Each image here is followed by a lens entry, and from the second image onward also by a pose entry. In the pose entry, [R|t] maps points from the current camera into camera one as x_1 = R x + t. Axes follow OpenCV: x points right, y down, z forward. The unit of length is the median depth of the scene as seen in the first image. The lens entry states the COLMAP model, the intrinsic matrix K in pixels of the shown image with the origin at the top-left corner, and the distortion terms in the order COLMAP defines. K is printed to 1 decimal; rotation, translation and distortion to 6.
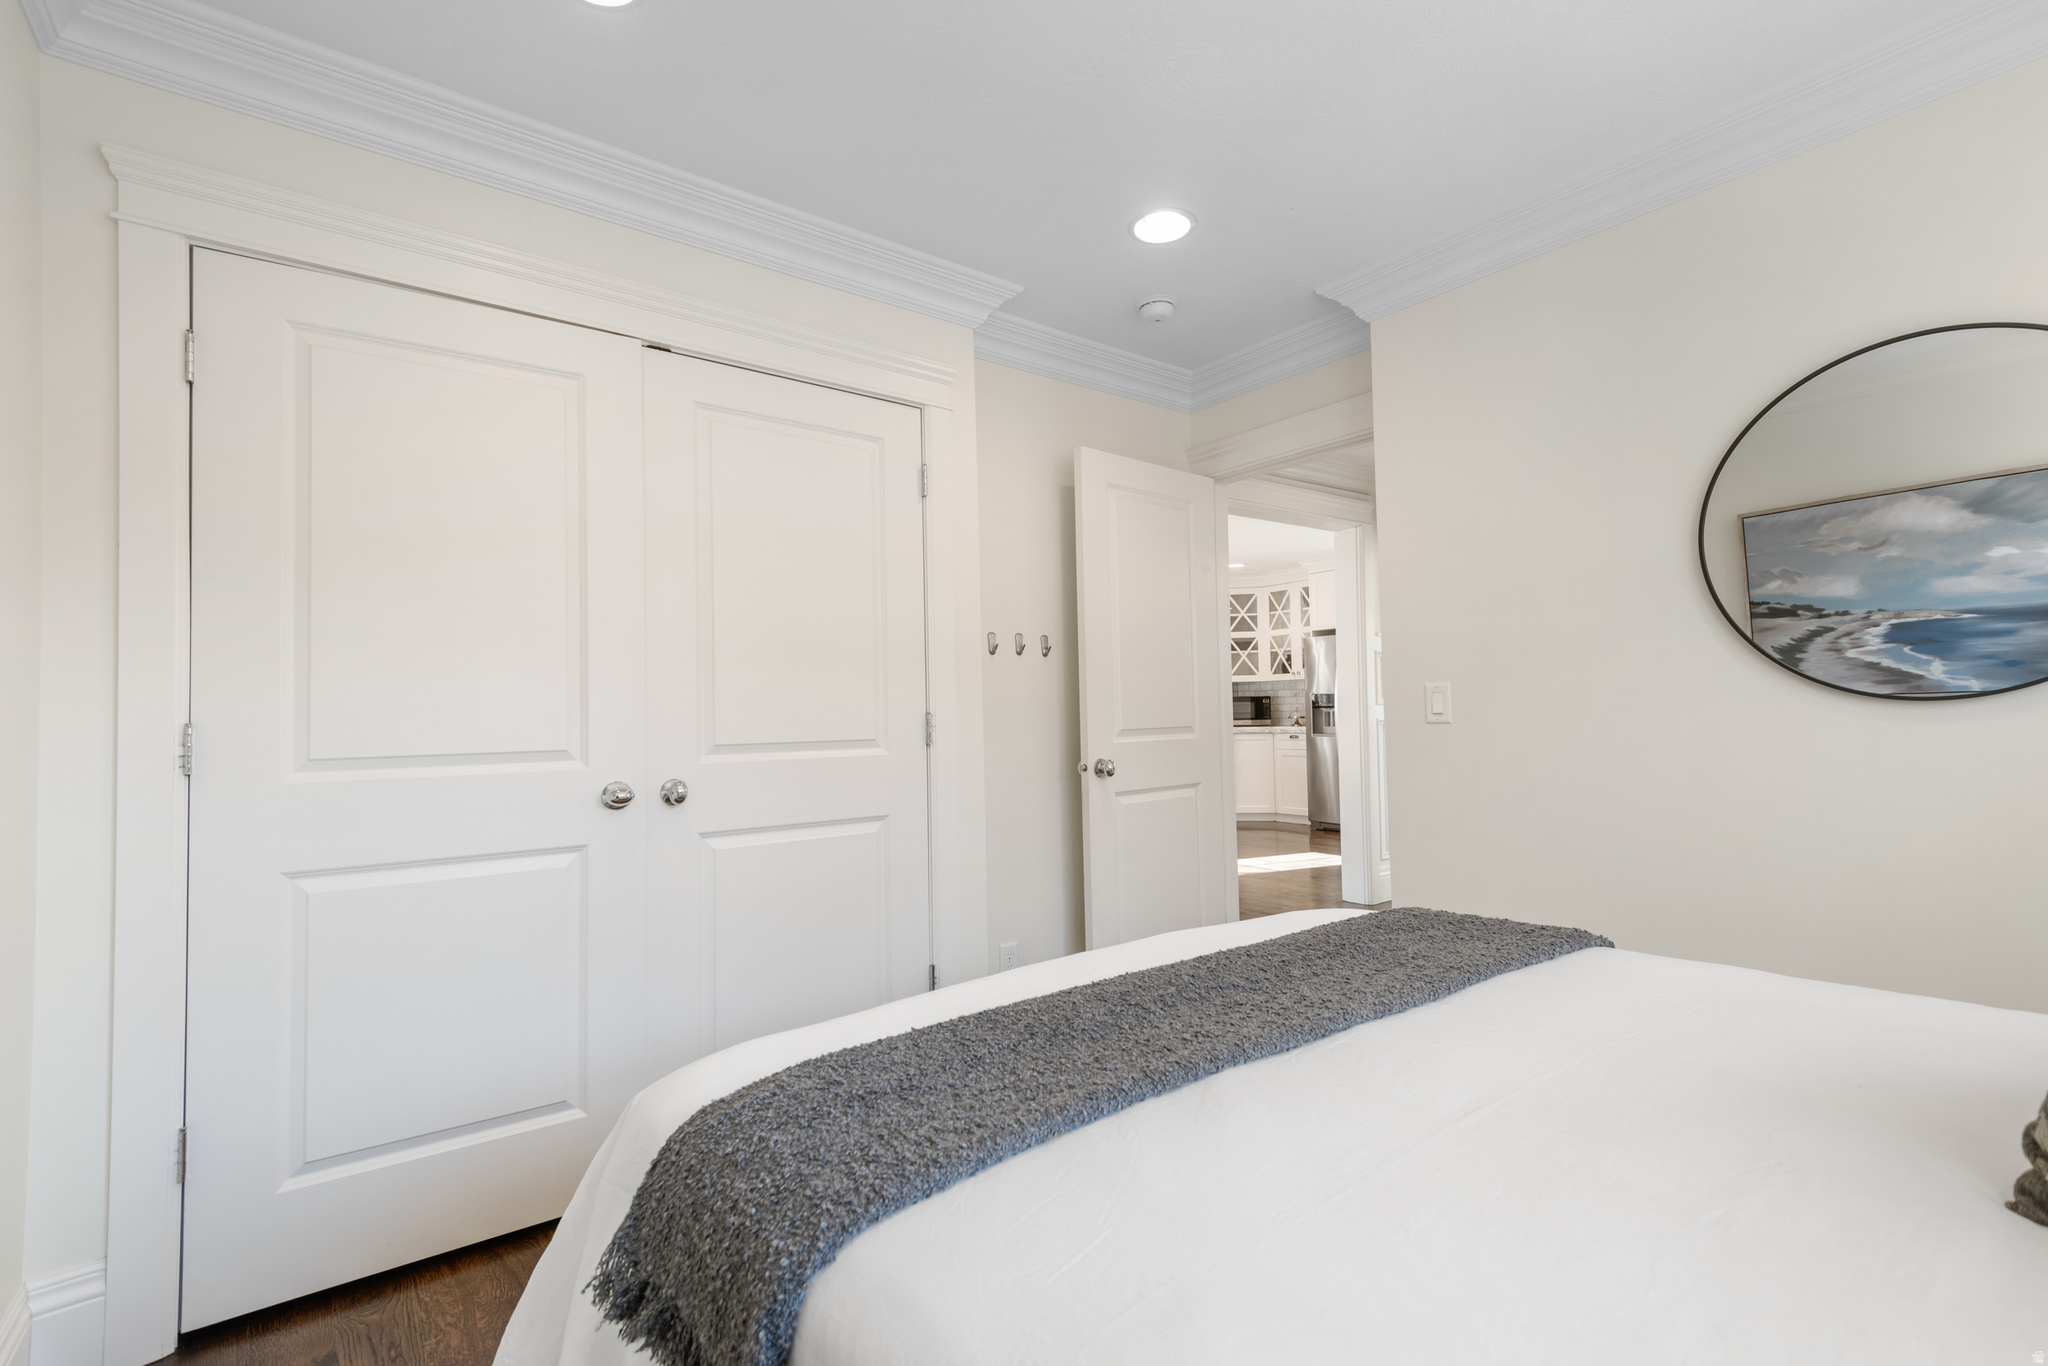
lens RADIAL K [[917.2, 0, 1021.4], [0, 917.2, 669.3], [0, 0, 1]] dist [0.021162, -0.004775]
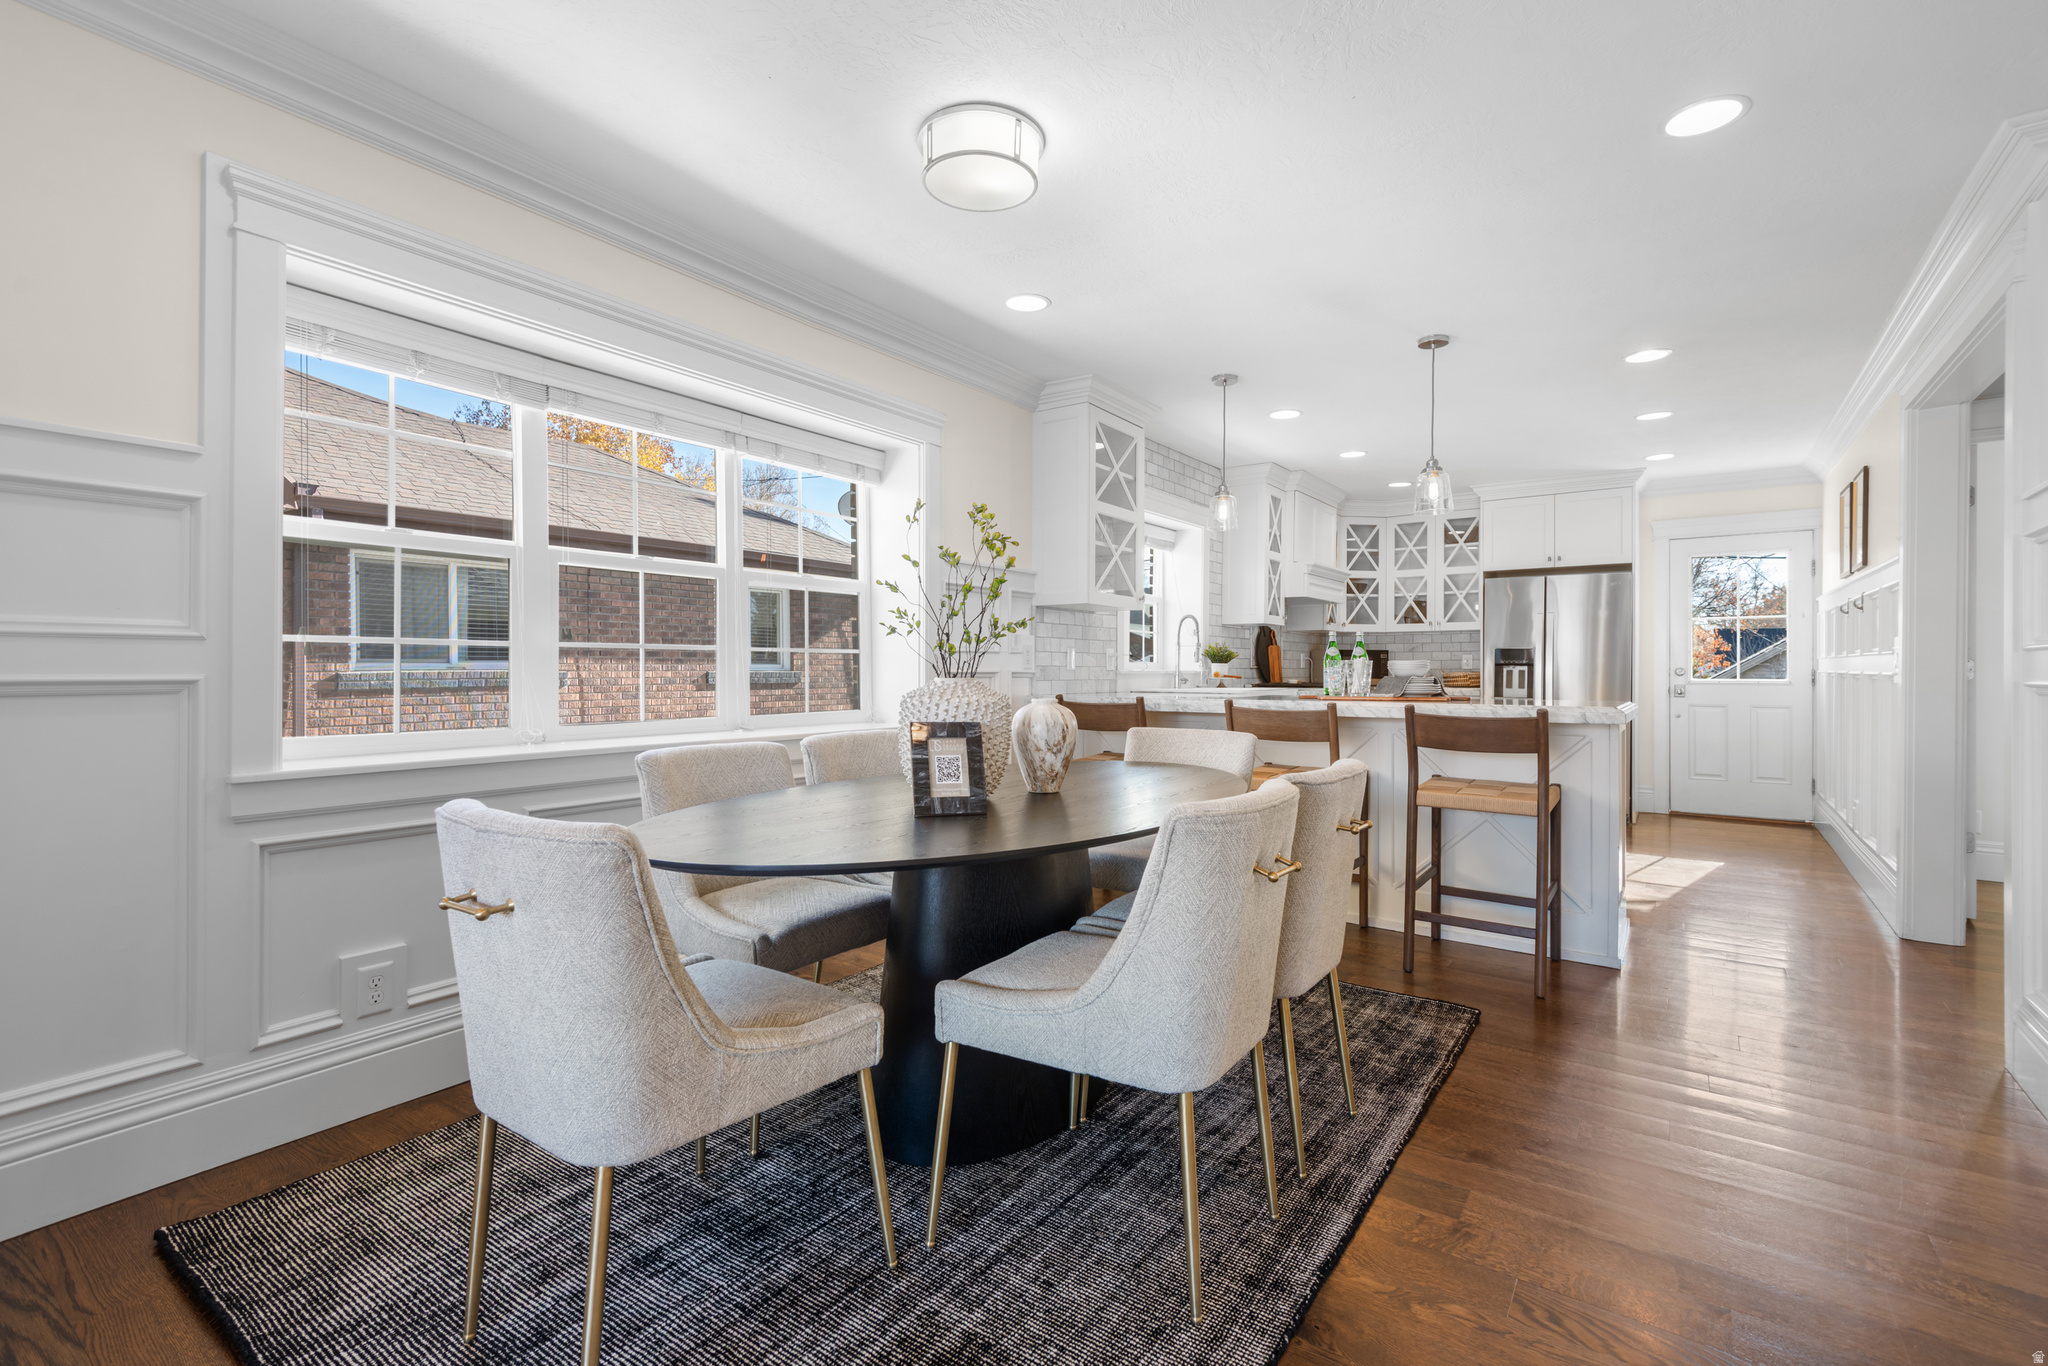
lens RADIAL K [[917.2, 0, 1032.5], [0, 917.2, 662.4], [0, 0, 1]] dist [0.021162, -0.004775]
pose [[0.954133, 0.022709, 0.298521, -0.287605], [-0.034772, 0.998777, 0.035161, 0.022519], [-0.297358, -0.043929, 0.953755, 0.305019]]
